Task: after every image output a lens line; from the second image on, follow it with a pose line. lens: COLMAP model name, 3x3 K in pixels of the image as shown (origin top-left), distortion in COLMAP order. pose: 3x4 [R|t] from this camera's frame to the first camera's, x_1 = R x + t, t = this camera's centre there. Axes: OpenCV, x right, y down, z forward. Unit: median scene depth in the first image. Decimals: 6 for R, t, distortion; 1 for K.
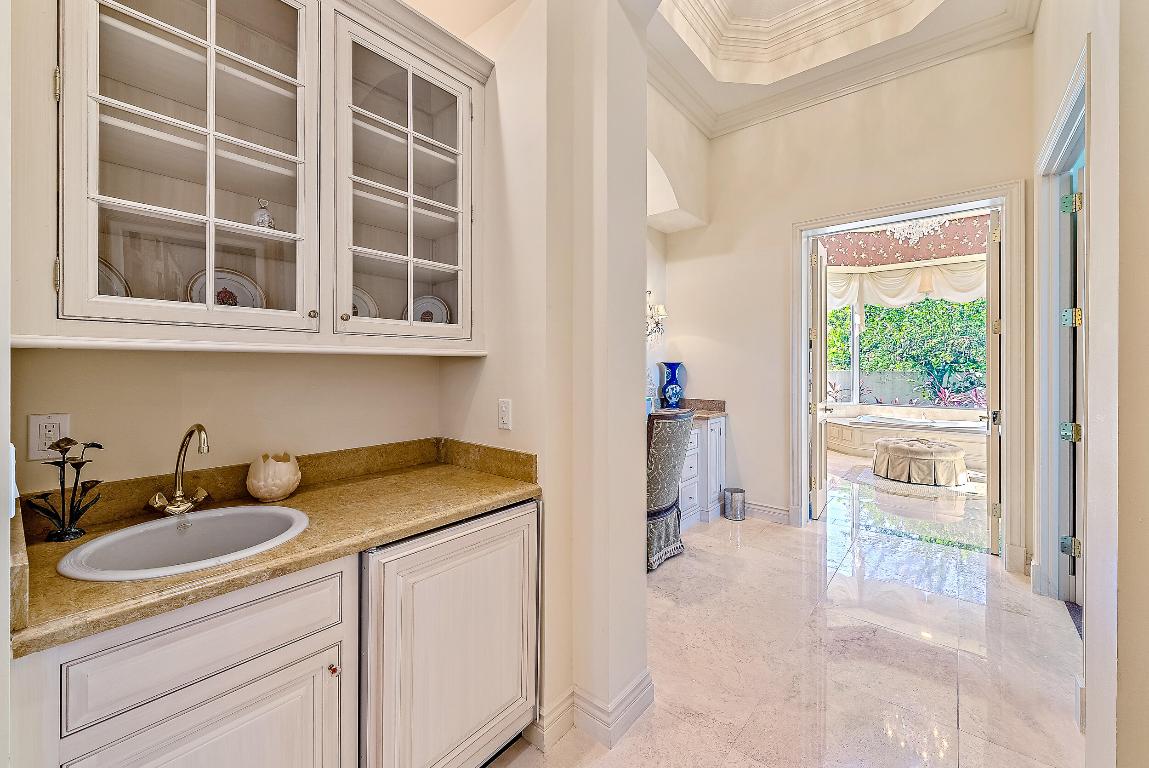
lens RADIAL K [[450.3, 0, 582.6], [0, 450.3, 368.2], [0, 0, 1]] dist [0.012105, 0.000224]
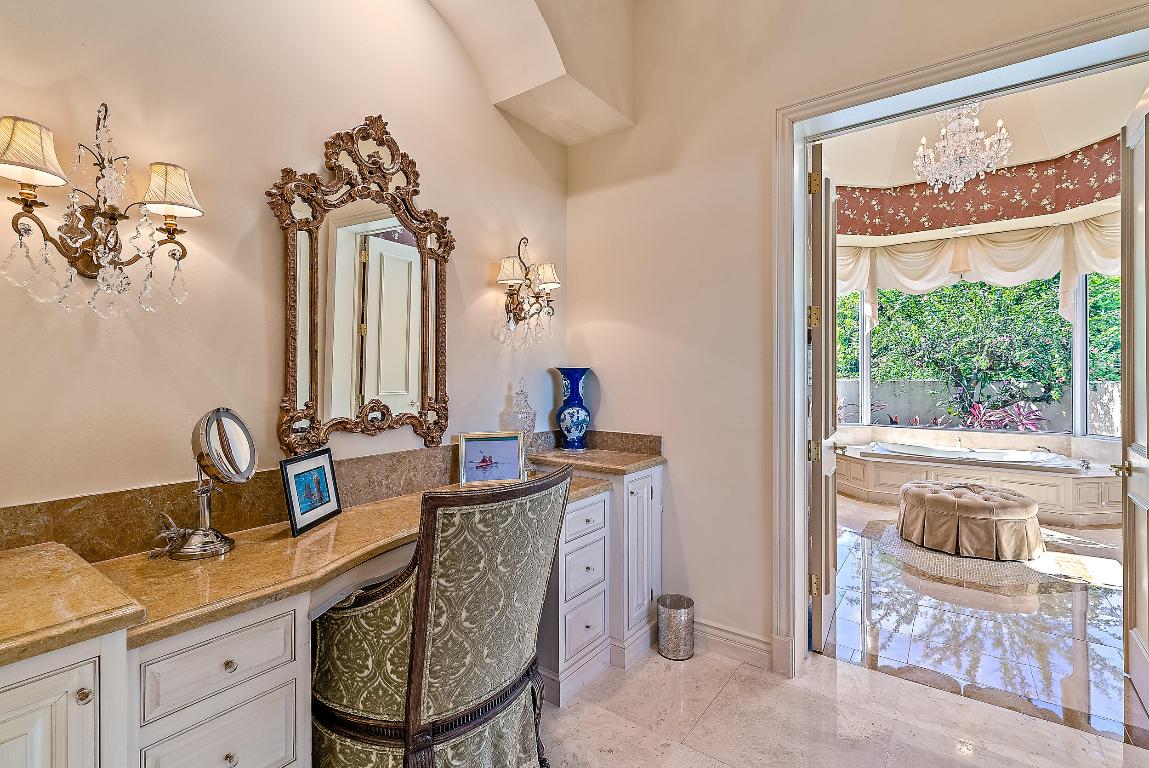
lens RADIAL K [[513.5, 0, 574.5], [0, 513.5, 376.7], [0, 0, 1]] dist [-0.000502, -0.000187]
pose [[0.998895, -0.002412, 0.046932, 0.166092], [0.002443, 0.999997, -0.000585, -0.001311], [-0.046931, 0.000699, 0.998898, 0.343585]]
